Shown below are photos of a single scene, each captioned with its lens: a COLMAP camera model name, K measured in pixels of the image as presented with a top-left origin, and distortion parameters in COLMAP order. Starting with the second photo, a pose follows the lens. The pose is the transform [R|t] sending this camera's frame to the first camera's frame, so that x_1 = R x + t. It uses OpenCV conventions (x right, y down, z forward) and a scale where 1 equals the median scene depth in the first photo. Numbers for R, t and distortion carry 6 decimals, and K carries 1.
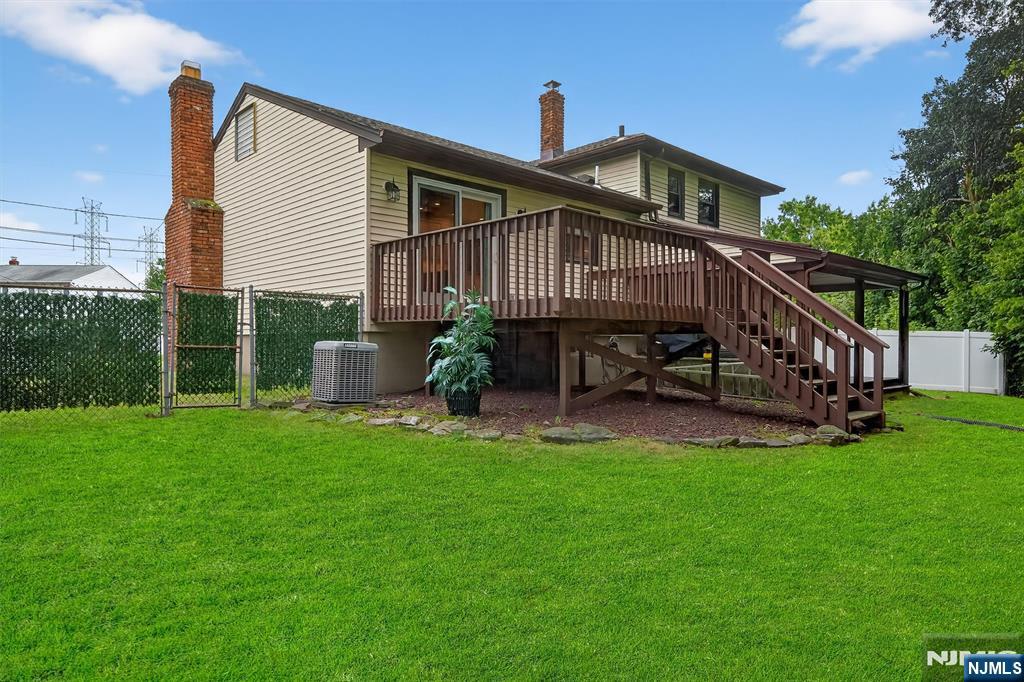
lens RADIAL K [[591.4, 0, 513.5], [0, 591.4, 347.4], [0, 0, 1]] dist [-0.002713, -0.000085]
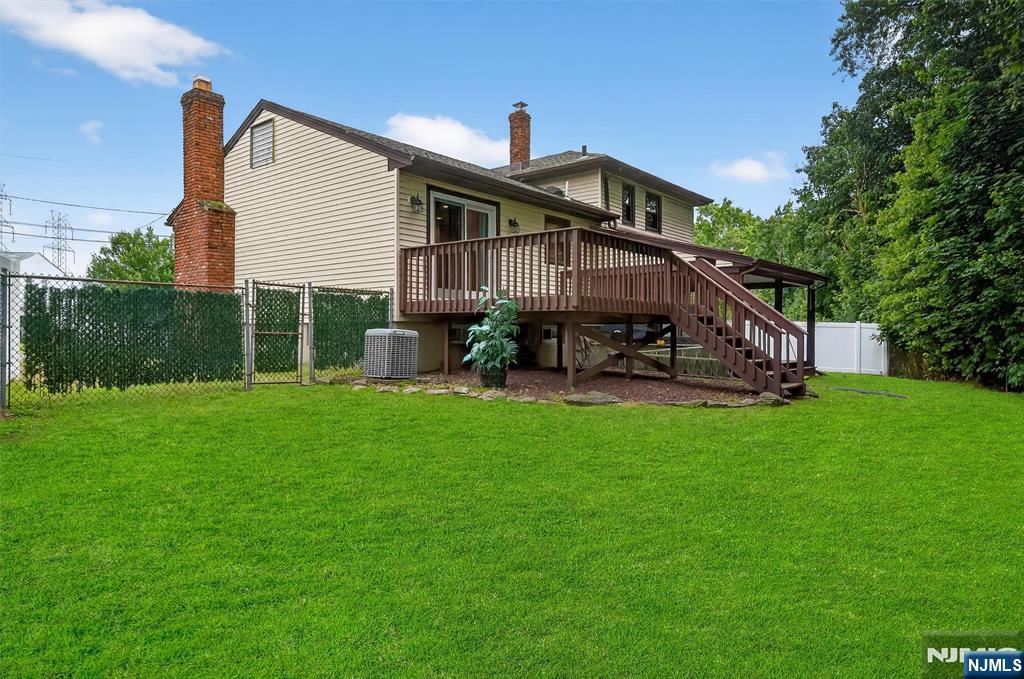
lens RADIAL K [[552.5, 0, 512.0], [0, 552.5, 339.5], [0, 0, 1]] dist [0.001780, 0.000295]
pose [[0.995180, -0.000150, 0.098063, -0.088581], [-0.000341, 0.999987, 0.004995, 0.003347], [-0.098062, -0.005005, 0.995168, -0.099950]]
